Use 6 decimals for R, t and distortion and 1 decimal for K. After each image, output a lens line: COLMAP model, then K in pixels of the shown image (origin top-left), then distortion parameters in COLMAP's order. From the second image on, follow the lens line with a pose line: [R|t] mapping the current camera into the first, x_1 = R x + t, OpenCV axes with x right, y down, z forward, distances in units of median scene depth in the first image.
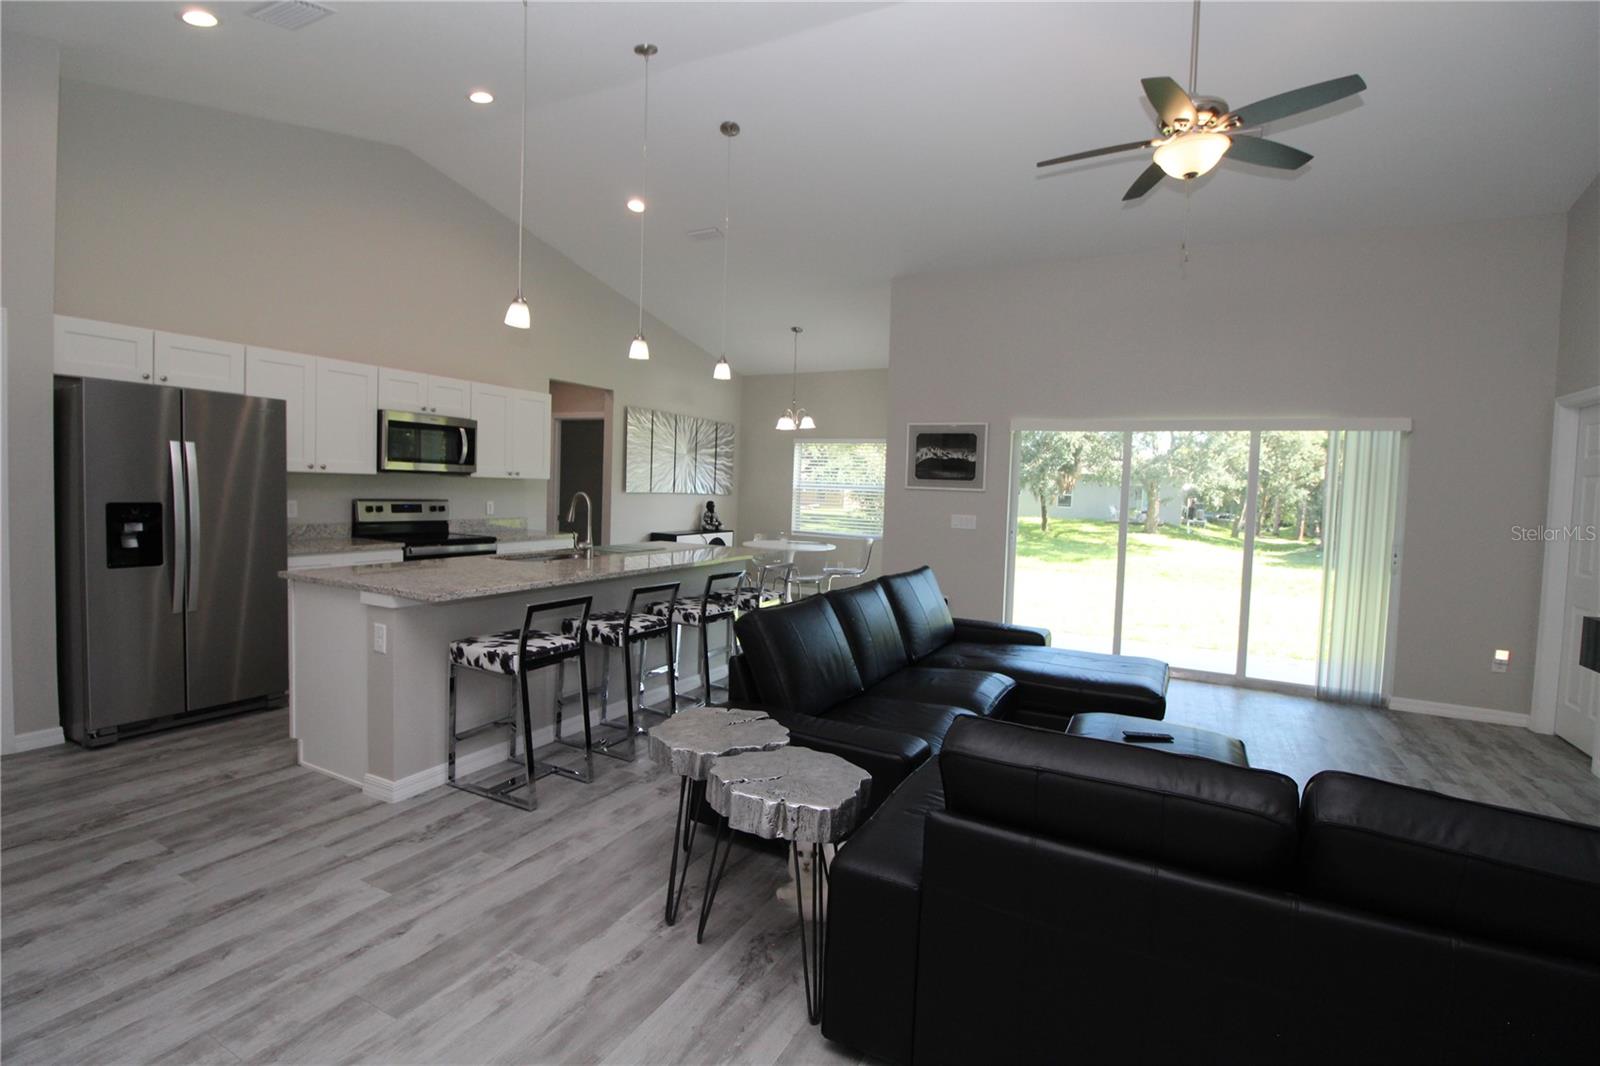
lens RADIAL K [[736.8, 0, 795.4], [0, 736.8, 529.7], [0, 0, 1]] dist [-0.004196, -0.009995]
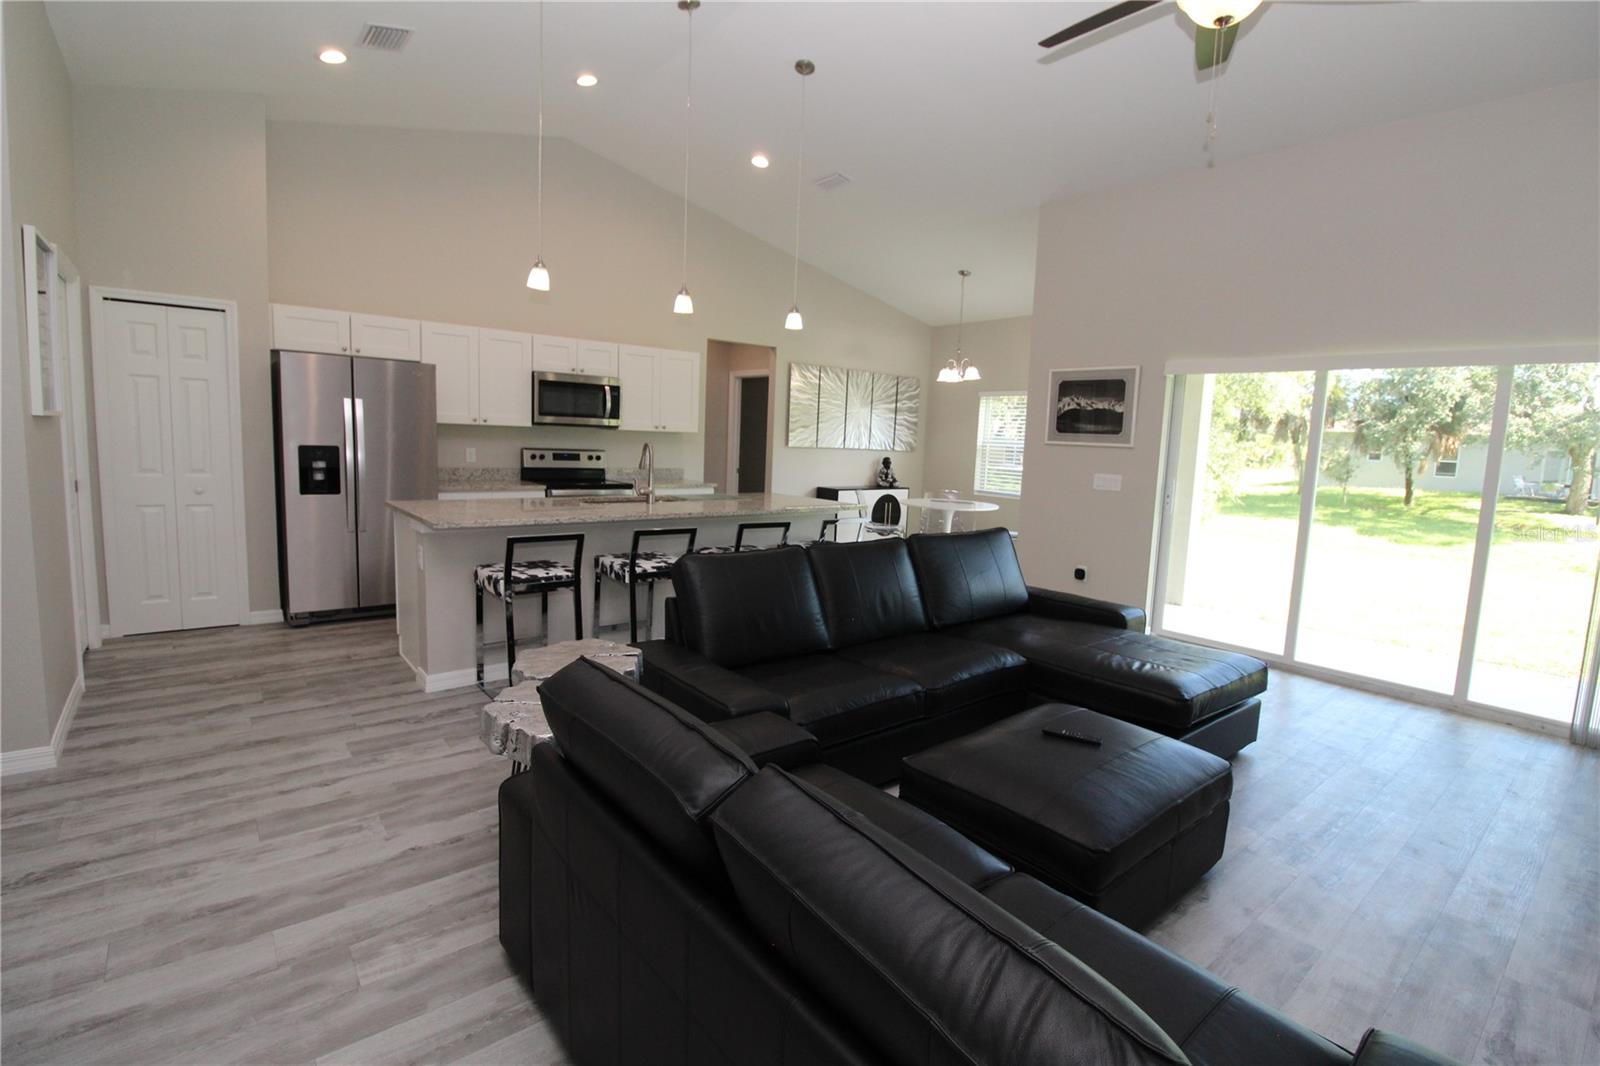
lens RADIAL K [[736.8, 0, 798.6], [0, 736.8, 528.4], [0, 0, 1]] dist [-0.004196, -0.009995]
pose [[0.921984, 0.050770, -0.383885, 0.288202], [-0.030902, 0.997853, 0.057750, 0.005953], [0.385993, -0.041382, 0.921573, 0.073693]]
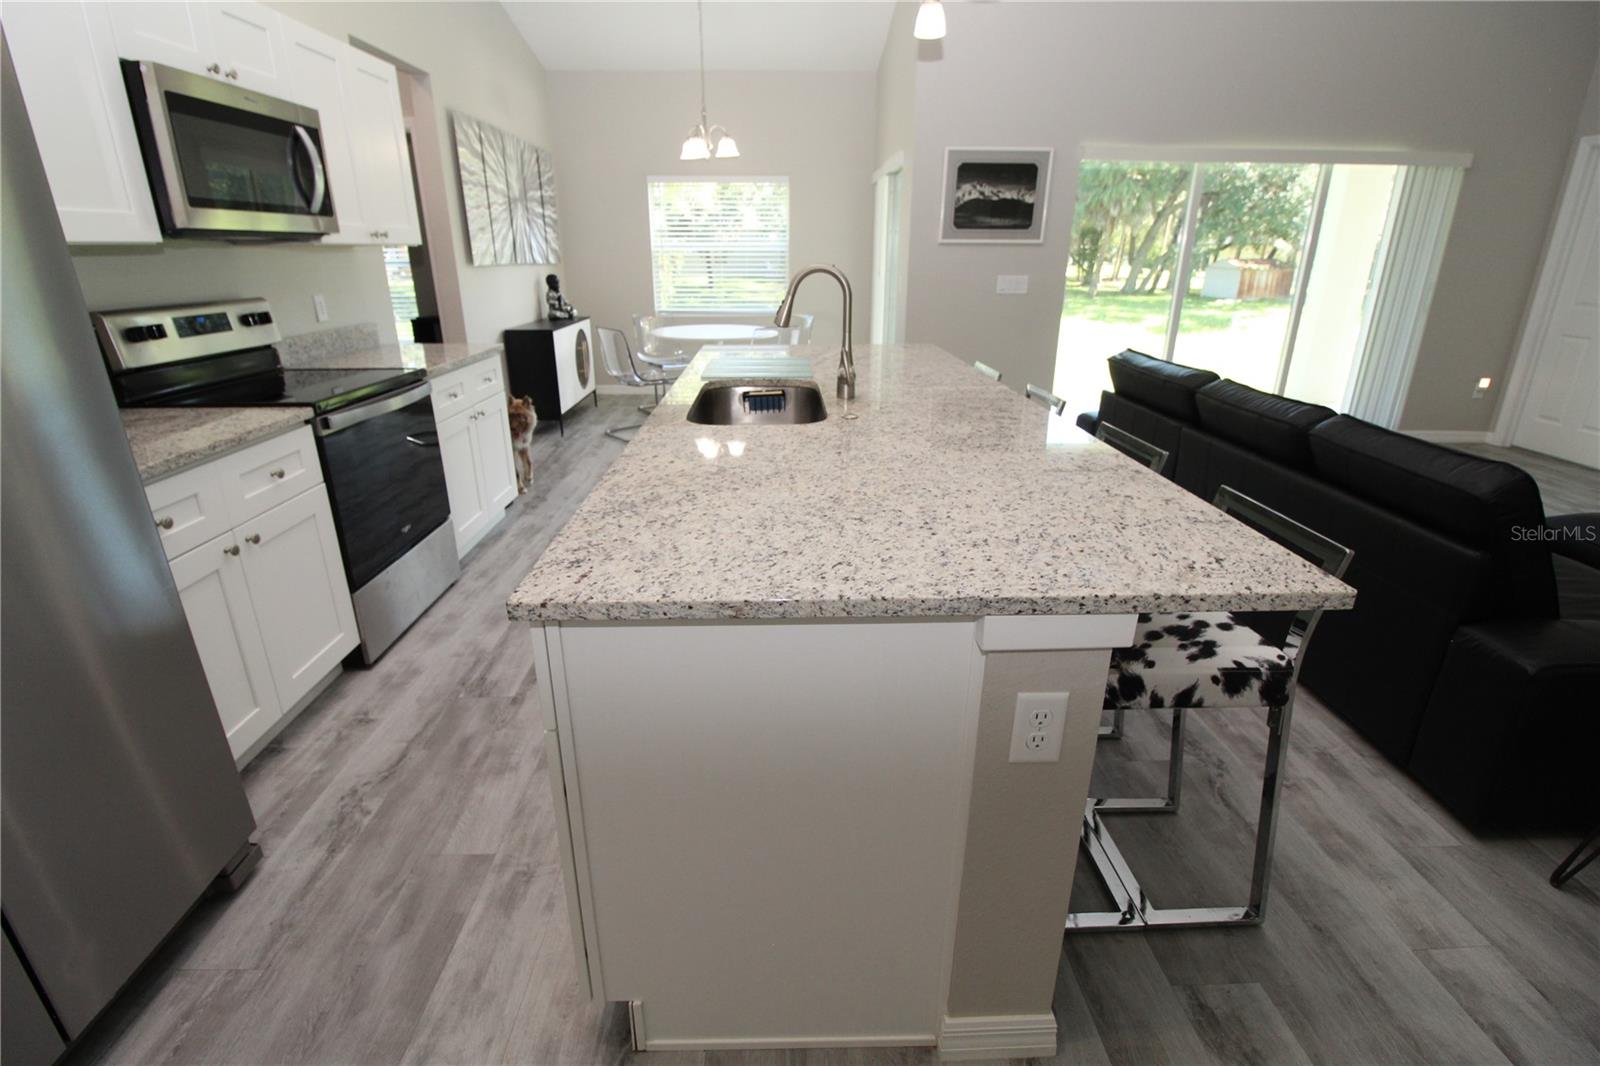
lens RADIAL K [[736.8, 0, 796.8], [0, 736.8, 524.0], [0, 0, 1]] dist [-0.004196, -0.009995]
pose [[0.873399, -0.200425, 0.443851, -0.482477], [0.058632, 0.948034, 0.312719, -0.034990], [-0.483463, -0.247105, 0.839764, 0.475800]]
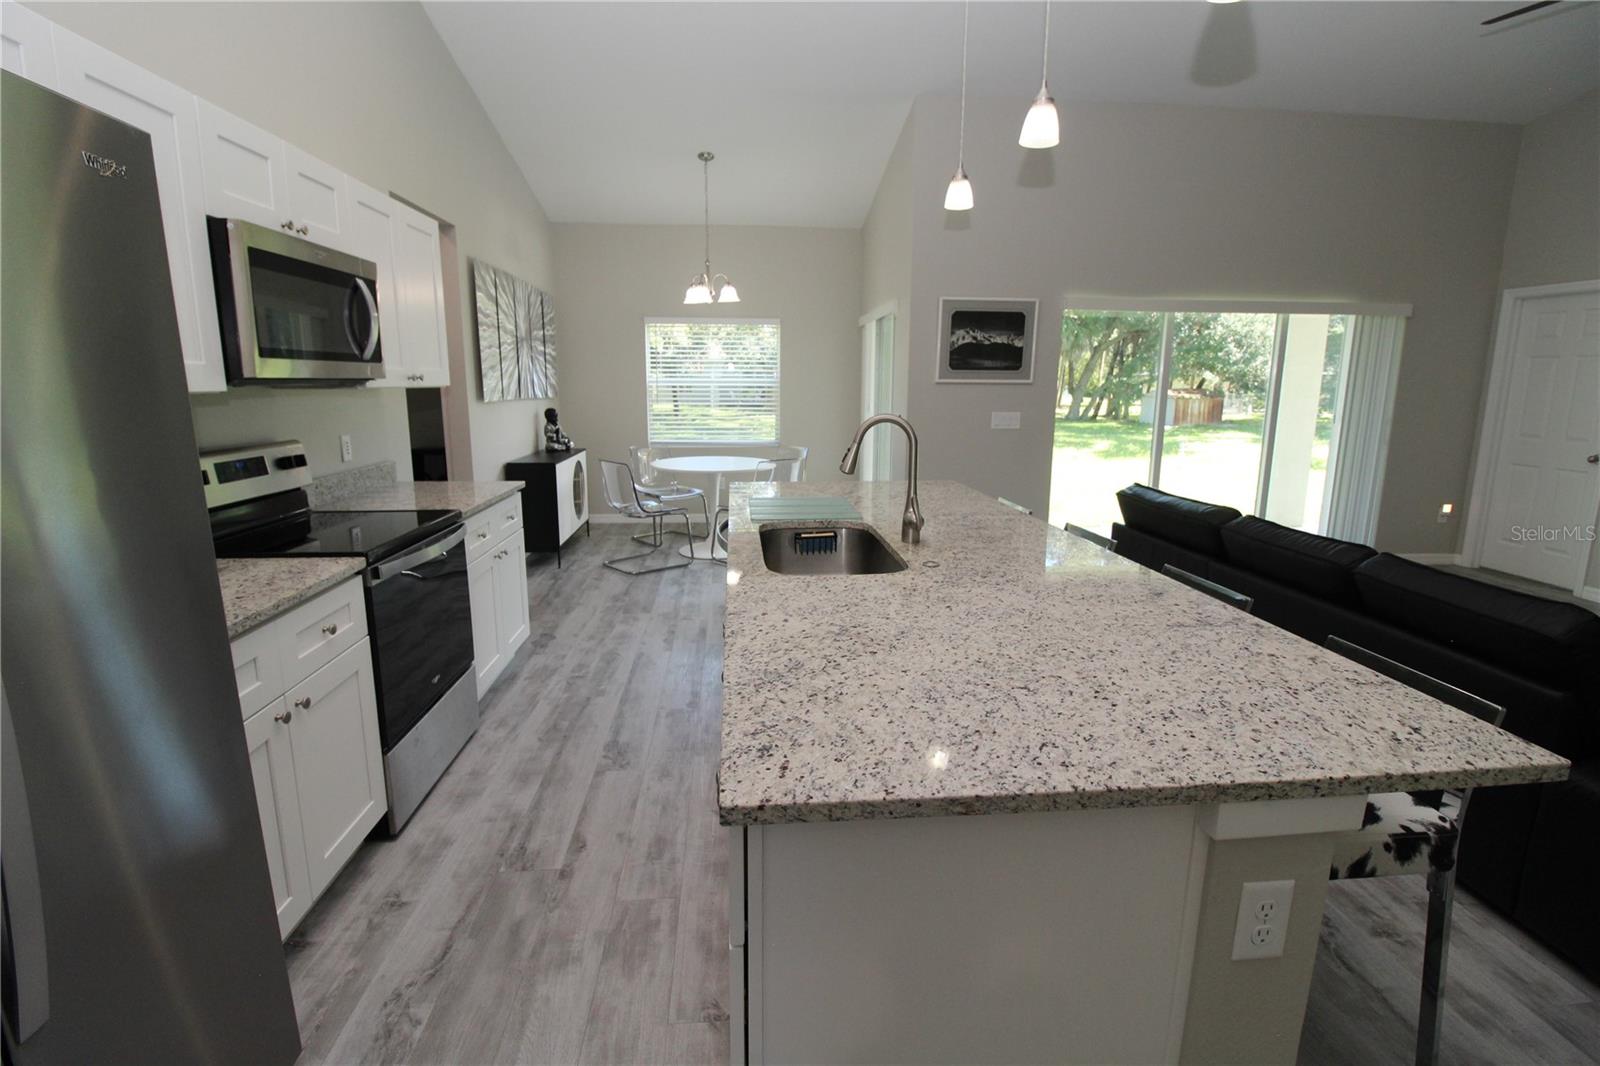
lens RADIAL K [[736.8, 0, 796.1], [0, 736.8, 523.1], [0, 0, 1]] dist [-0.004196, -0.009995]
pose [[0.844758, -0.131575, 0.518721, -0.532589], [0.056496, 0.985814, 0.158049, -0.052207], [-0.532158, -0.104208, 0.840208, 0.517855]]
